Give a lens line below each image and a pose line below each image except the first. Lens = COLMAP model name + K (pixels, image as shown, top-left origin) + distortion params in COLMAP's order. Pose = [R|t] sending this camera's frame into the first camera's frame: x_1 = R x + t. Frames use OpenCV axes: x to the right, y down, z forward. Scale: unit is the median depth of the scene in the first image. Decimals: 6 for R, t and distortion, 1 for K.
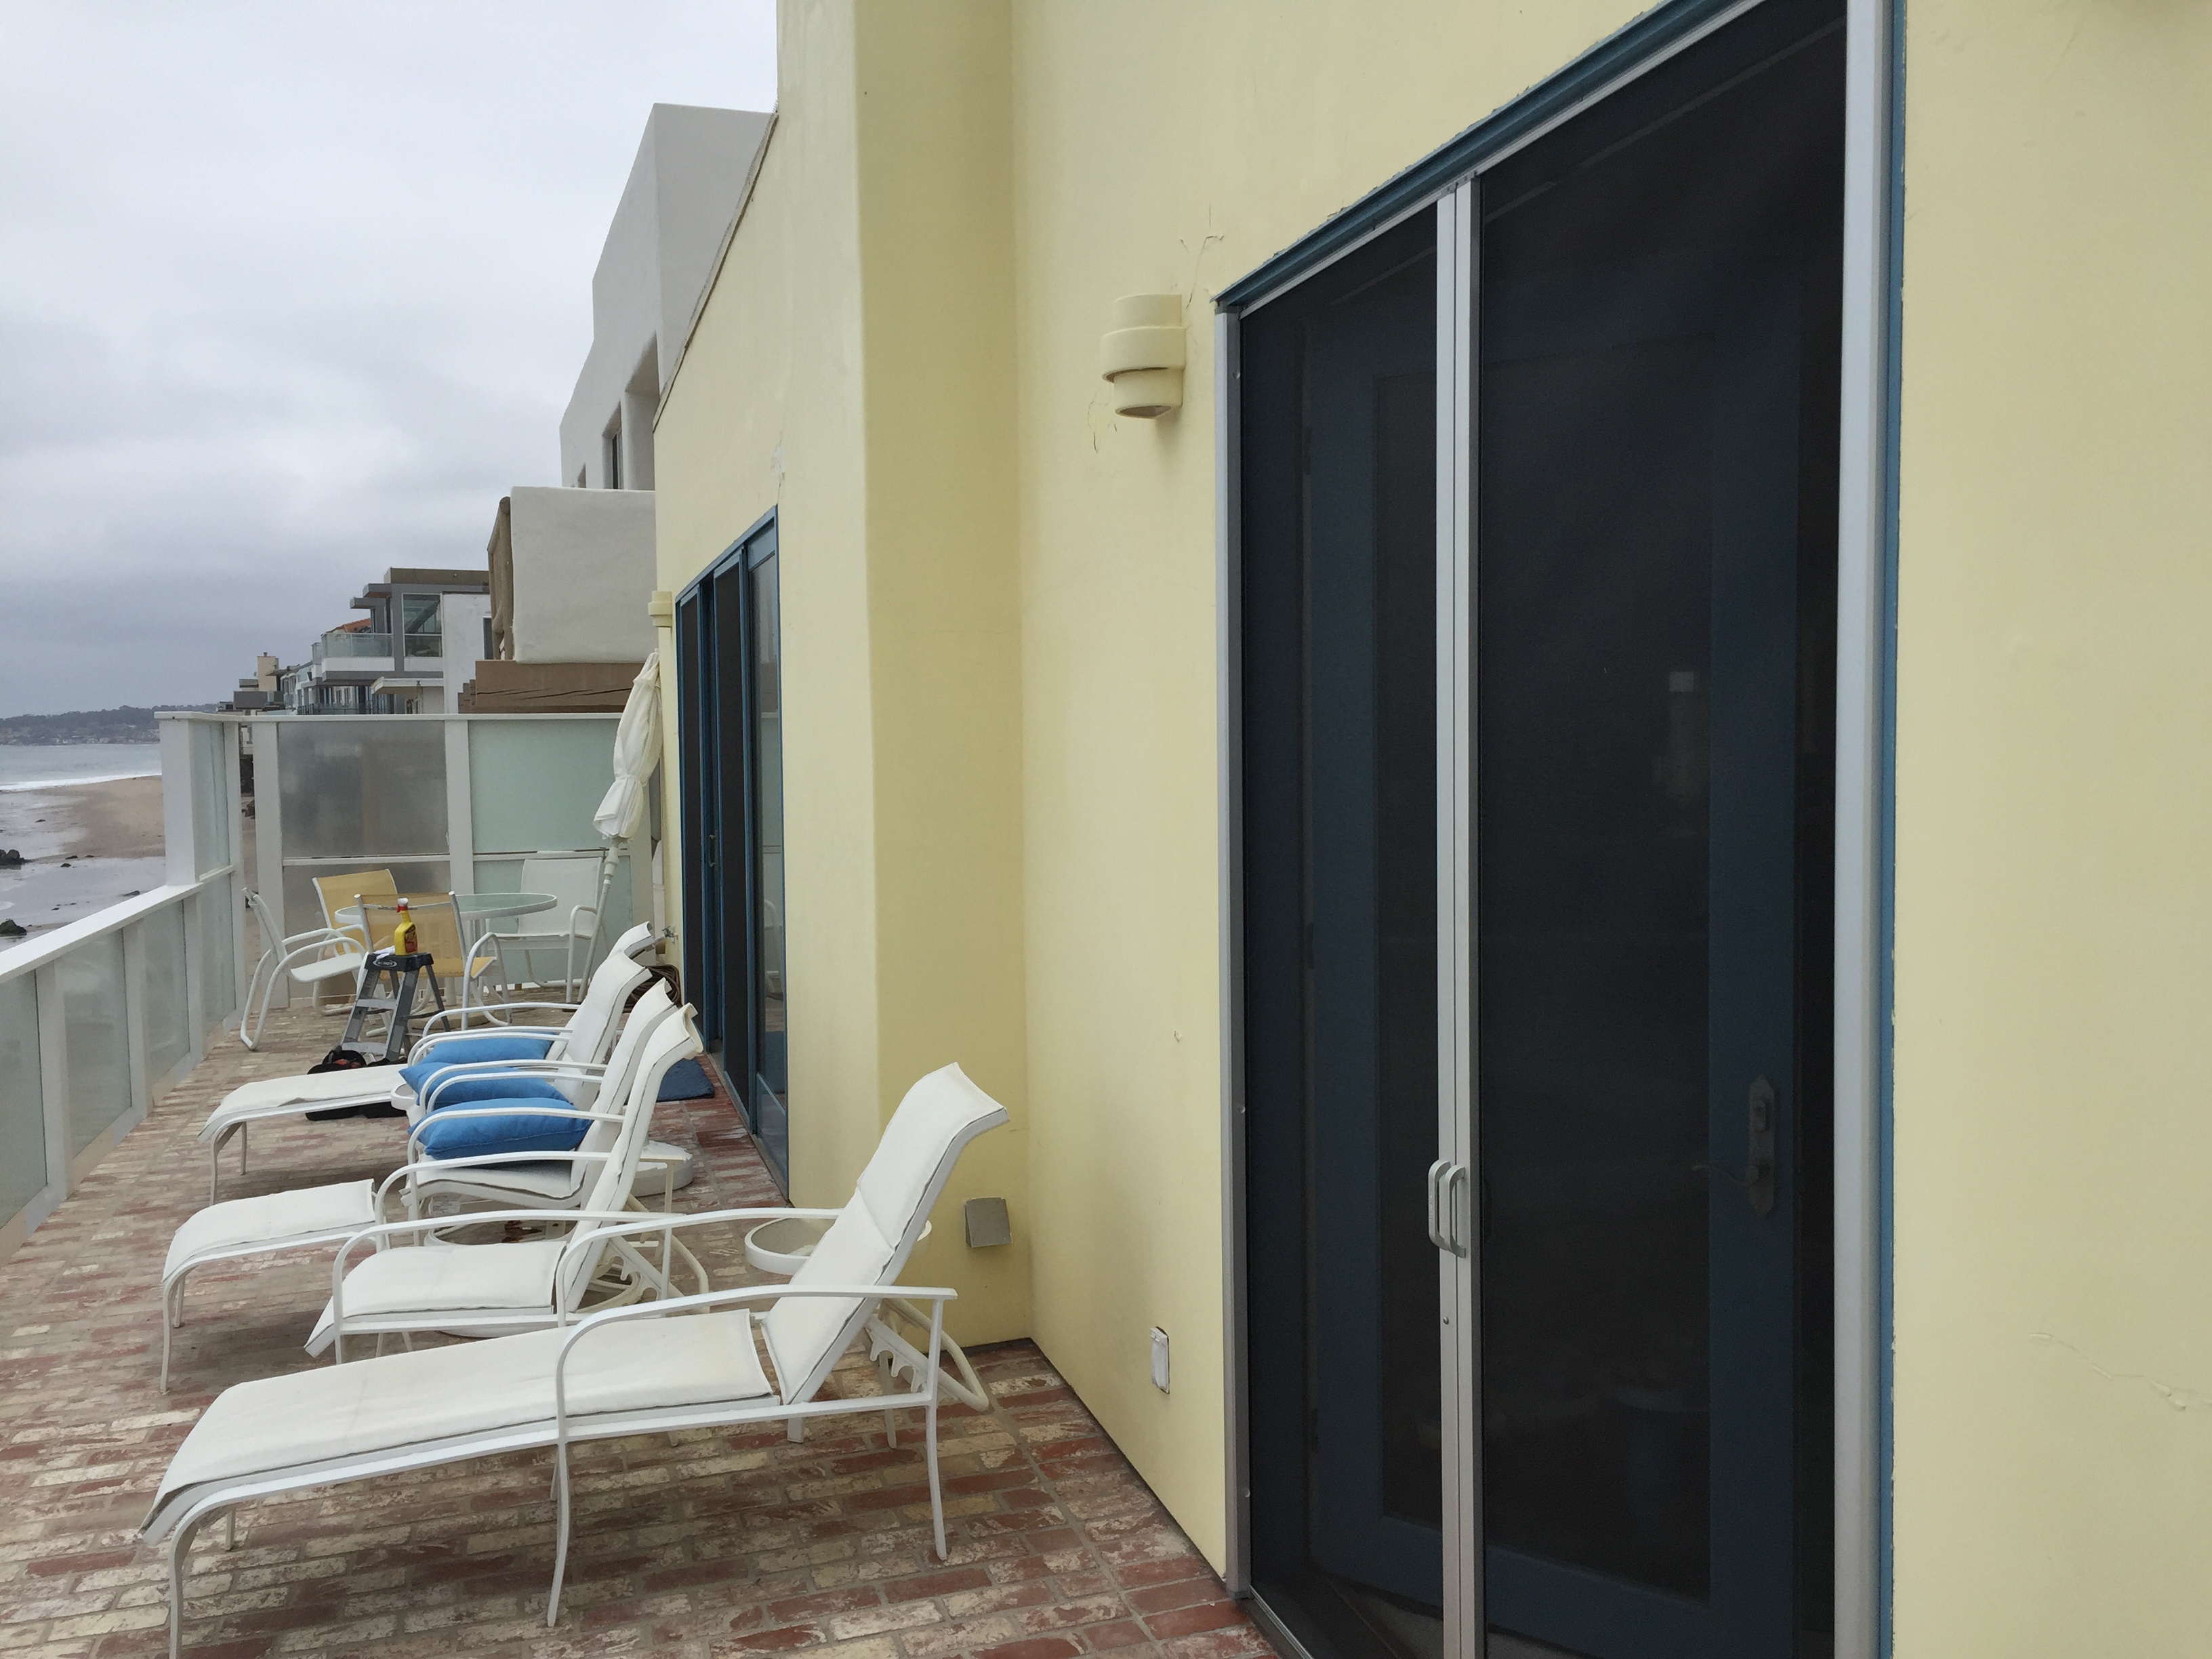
lens RADIAL K [[1853.7, 0, 1120.4], [0, 1853.7, 826.1], [0, 0, 1]] dist [0.049520, -0.072229]
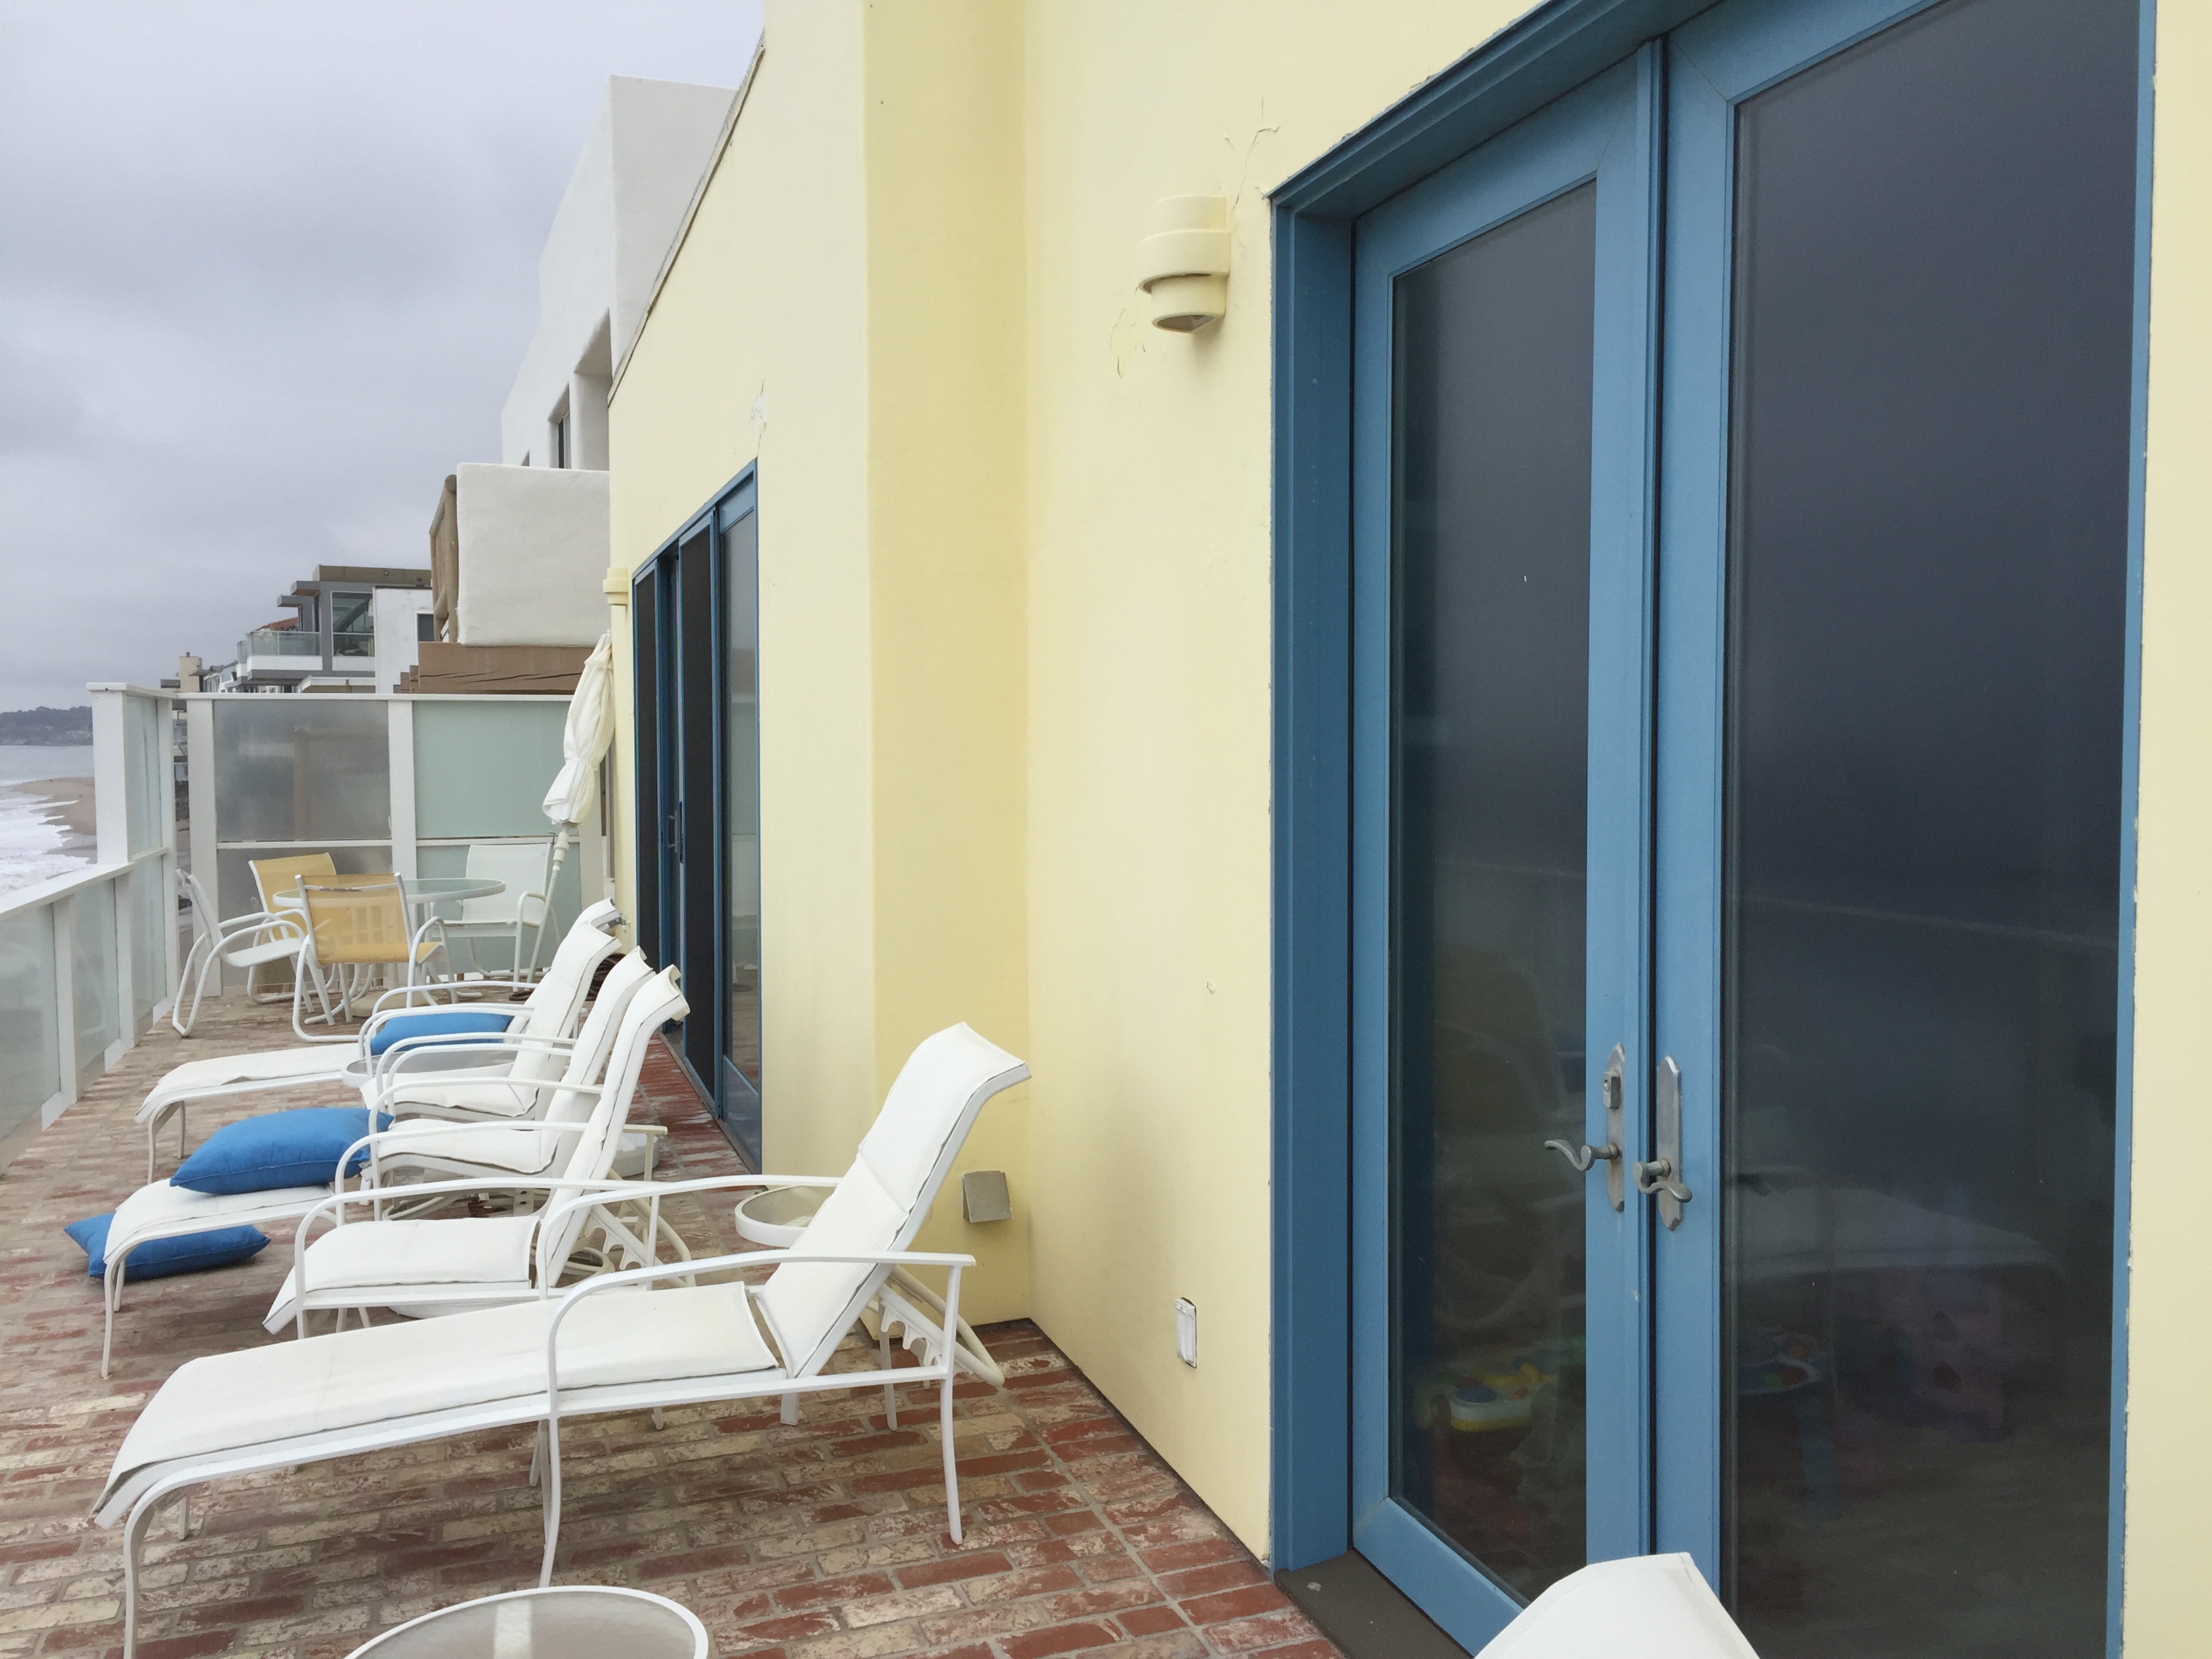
lens RADIAL K [[1853.7, 0, 1117.3], [0, 1853.7, 826.4], [0, 0, 1]] dist [0.049520, -0.072229]
pose [[0.999411, 0.007374, 0.033529, -0.025982], [-0.007167, 0.999954, -0.006309, 0.019928], [-0.033574, 0.006065, 0.999418, 0.030412]]
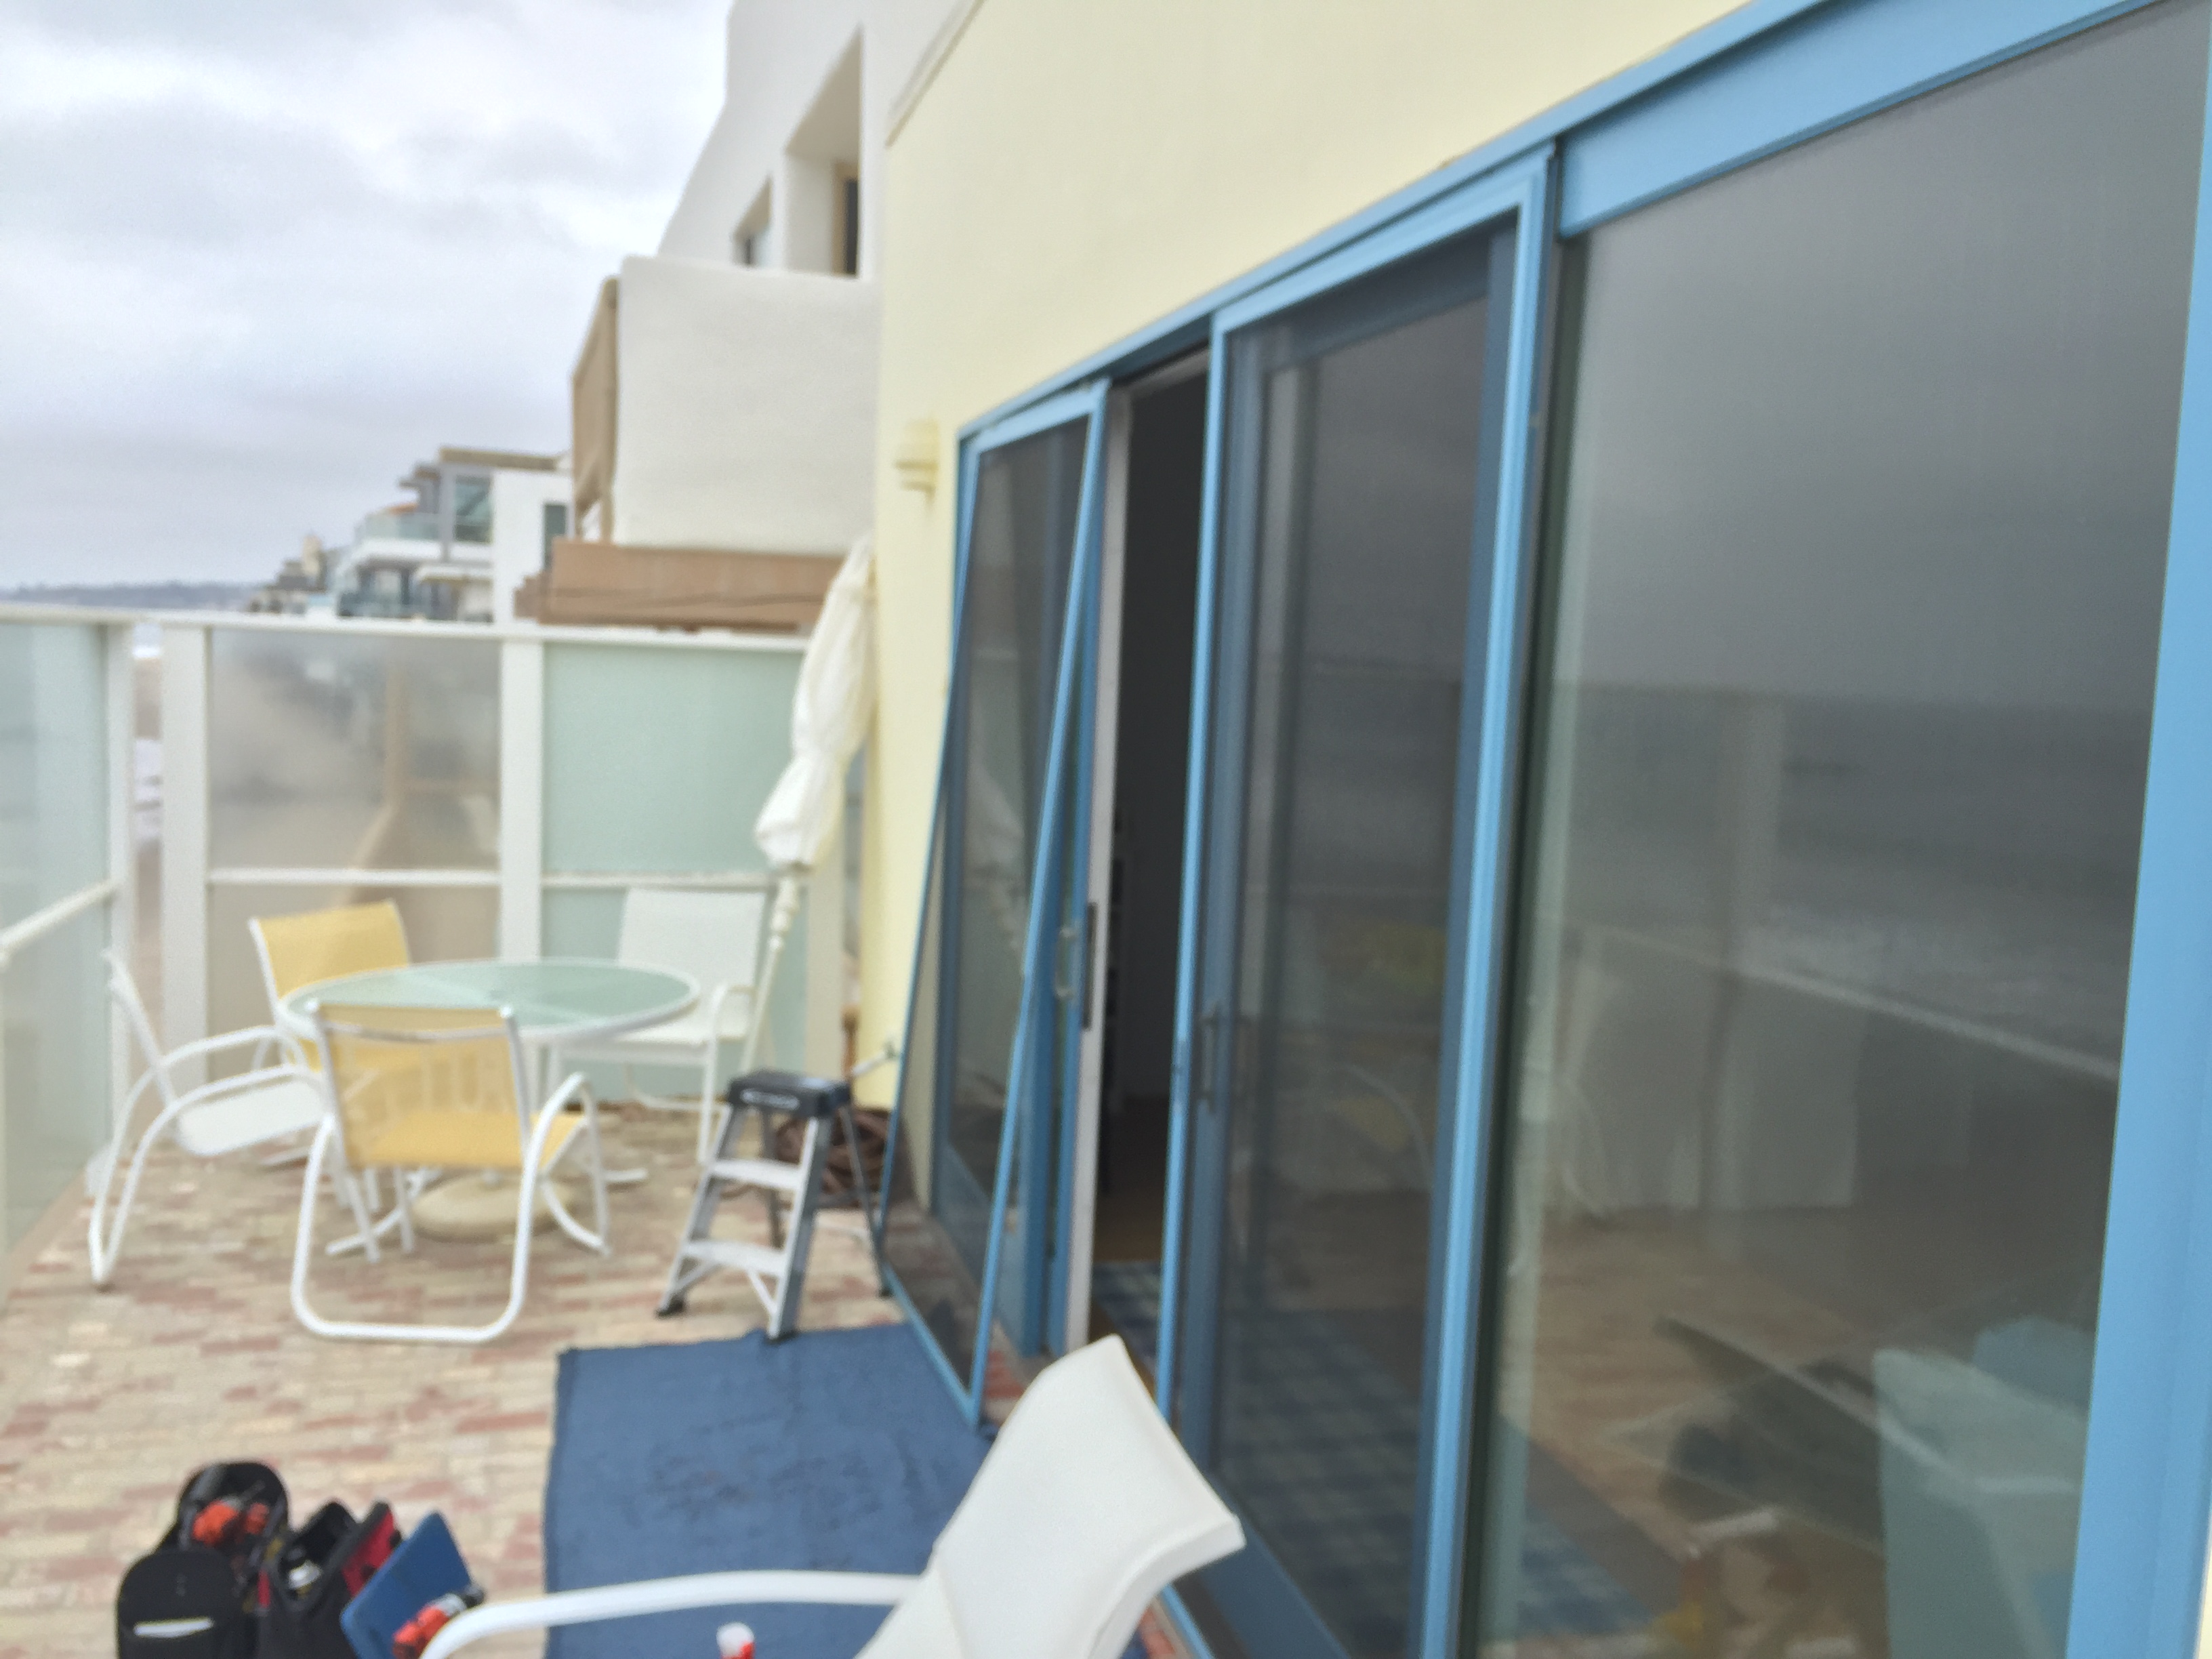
lens RADIAL K [[1853.7, 0, 1090.0], [0, 1853.7, 830.3], [0, 0, 1]] dist [0.049520, -0.072229]
pose [[0.997738, 0.059269, -0.031733, -0.267953], [-0.057926, 0.997450, 0.041678, -0.052712], [0.034122, -0.039746, 0.998627, 0.720730]]
